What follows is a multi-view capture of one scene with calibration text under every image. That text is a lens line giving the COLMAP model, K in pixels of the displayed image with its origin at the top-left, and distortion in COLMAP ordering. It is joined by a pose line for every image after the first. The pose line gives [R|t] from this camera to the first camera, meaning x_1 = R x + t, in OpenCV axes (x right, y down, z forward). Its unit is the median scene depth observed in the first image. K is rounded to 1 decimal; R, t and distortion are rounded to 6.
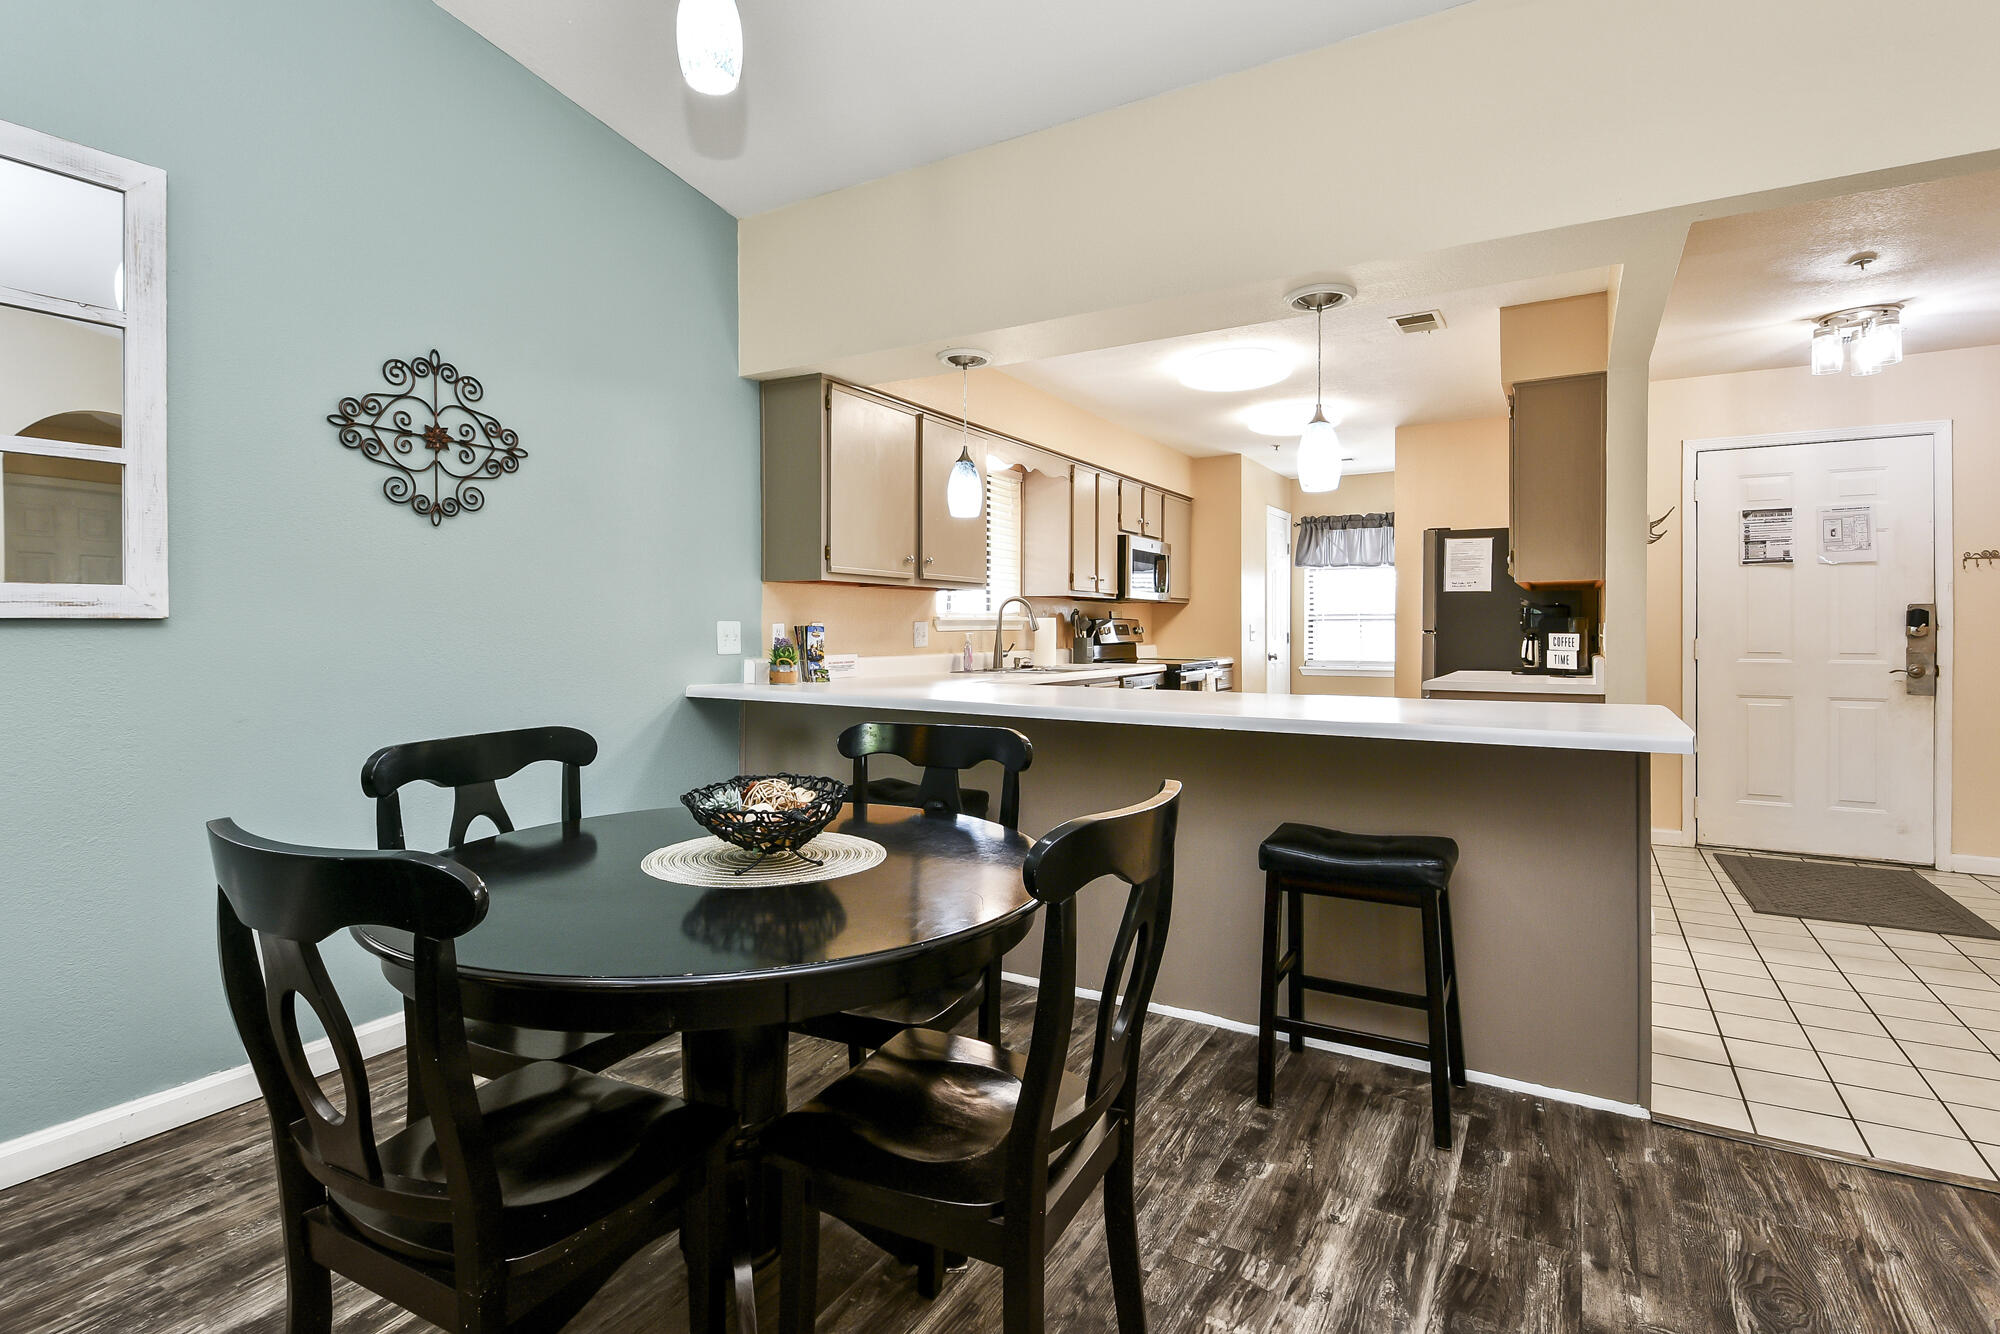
lens RADIAL K [[953.4, 0, 996.5], [0, 953.4, 631.4], [0, 0, 1]] dist [-0.019465, -0.000692]
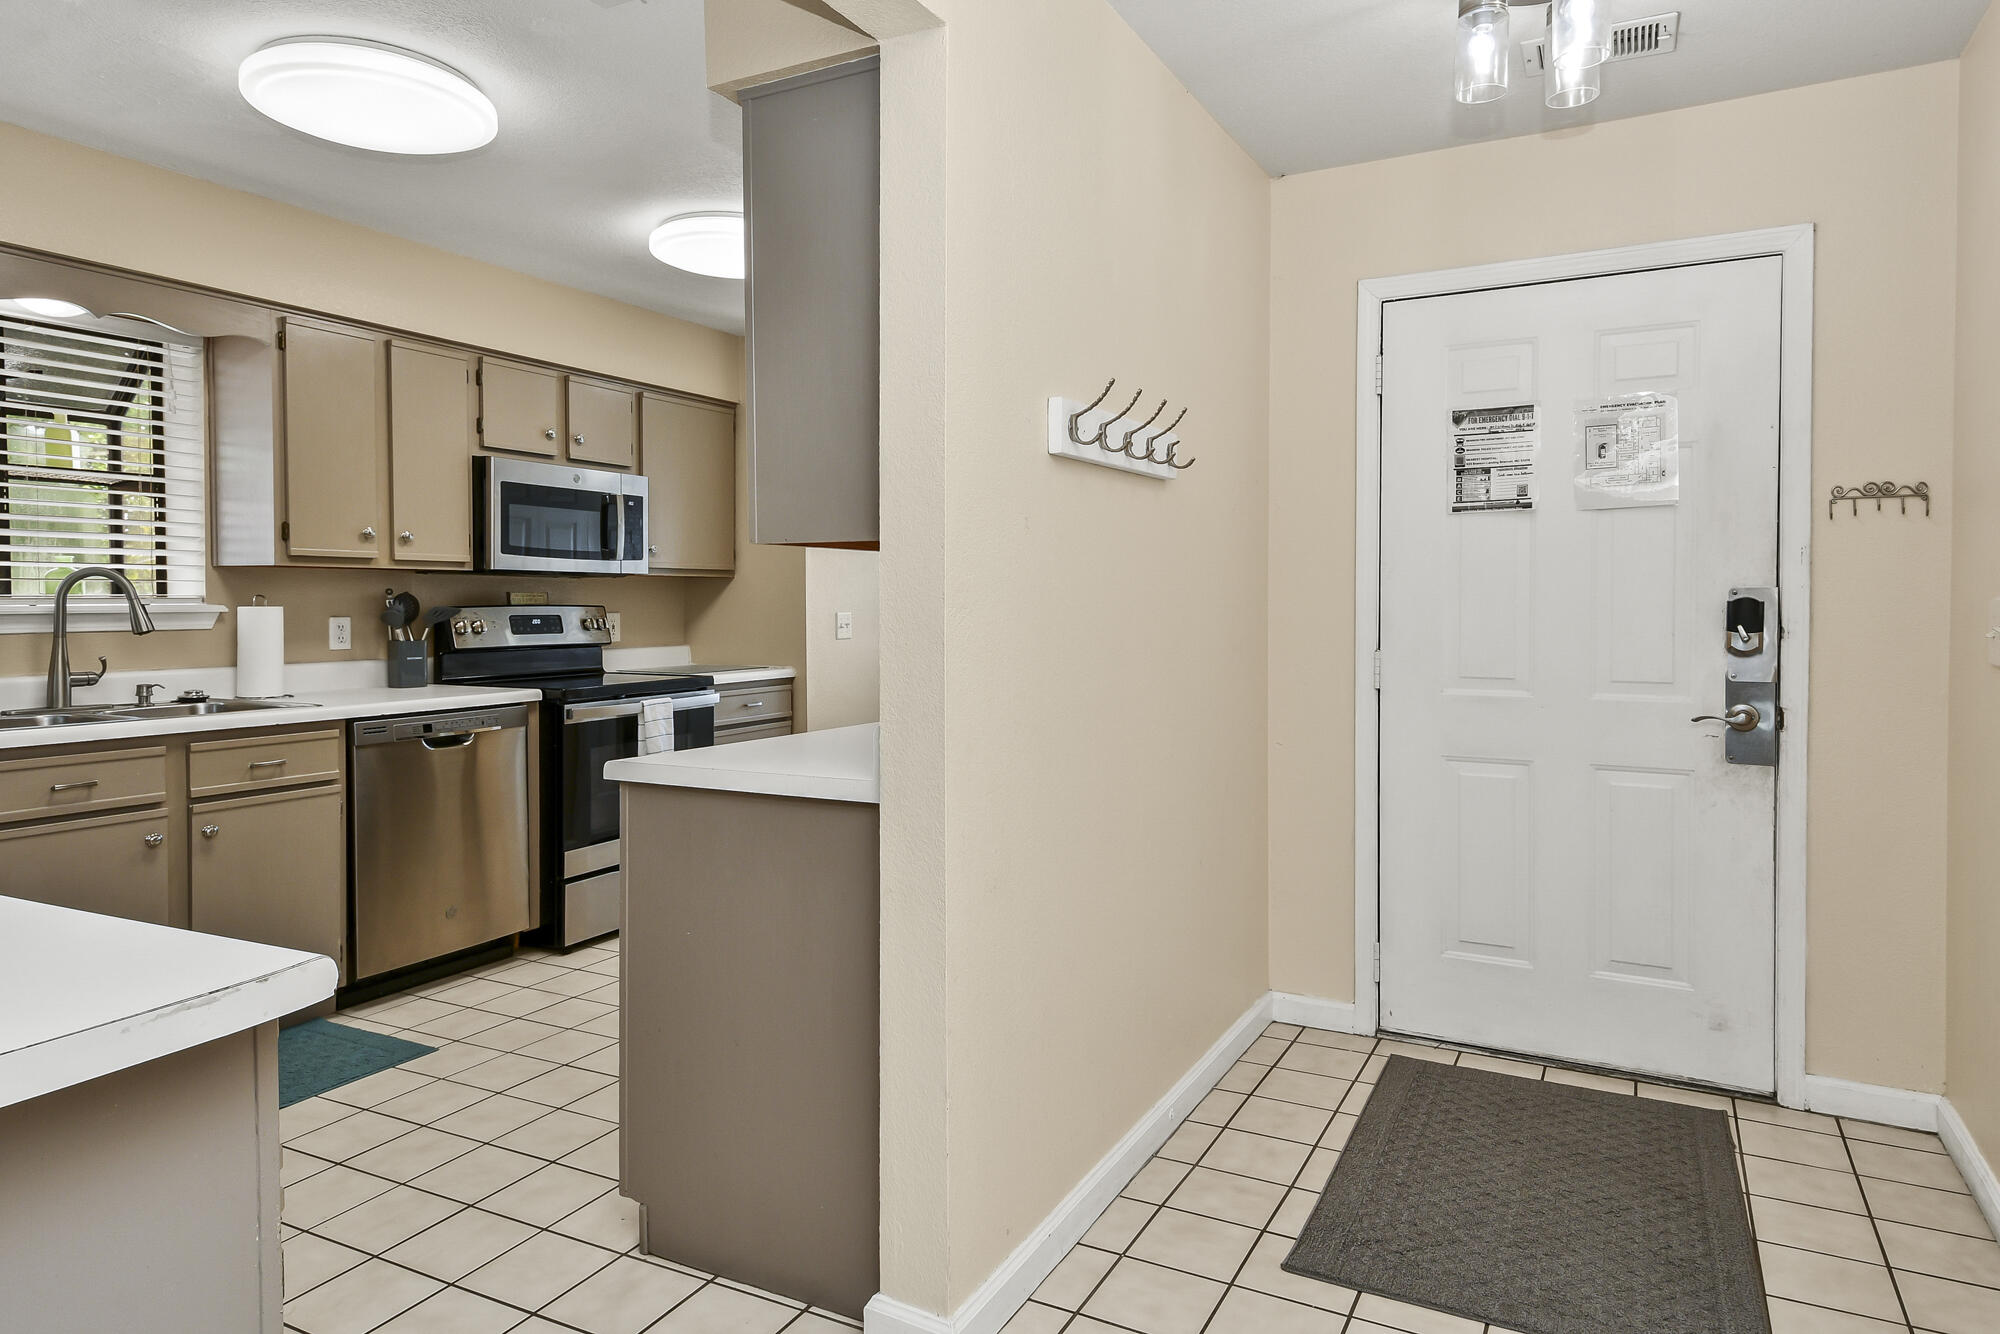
lens RADIAL K [[1186.3, 0, 1007.3], [0, 1186.3, 626.6], [0, 0, 1]] dist [0.014784, -0.000639]
pose [[0.997513, -0.000138, 0.070478, 0.532552], [-0.001091, 0.999848, 0.017404, -0.019146], [-0.070469, -0.017438, 0.997362, 0.372401]]
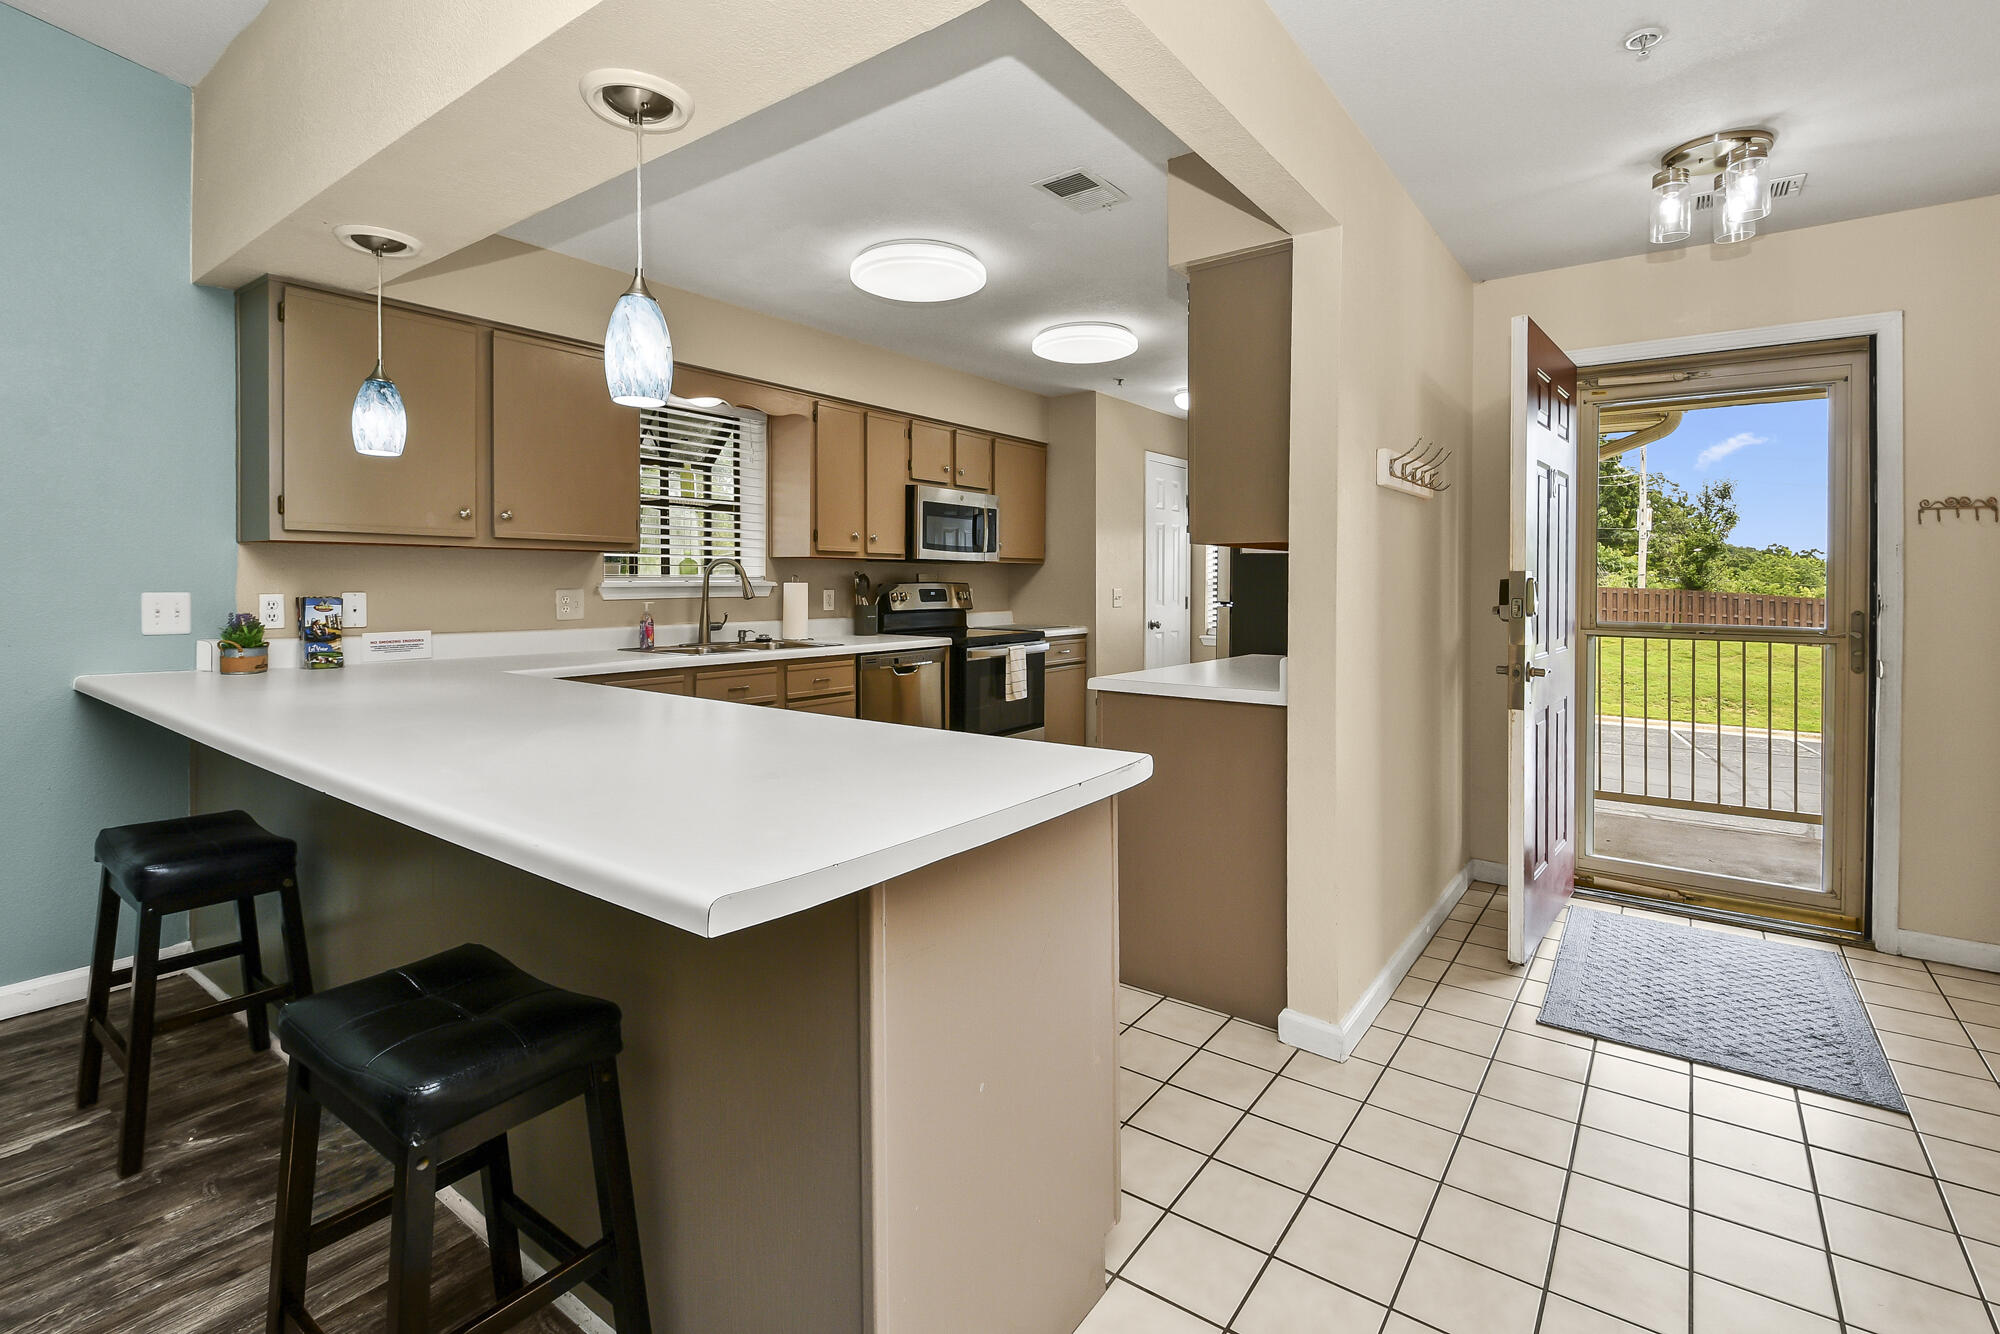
lens RADIAL K [[919.0, 0, 998.4], [0, 919.0, 592.2], [0, 0, 1]] dist [0.022905, -0.021855]
pose [[0.997115, 0.007184, -0.075569, 0.371645], [-0.006544, 0.999941, 0.008714, -0.017731], [0.075628, -0.008194, 0.997102, 0.238367]]
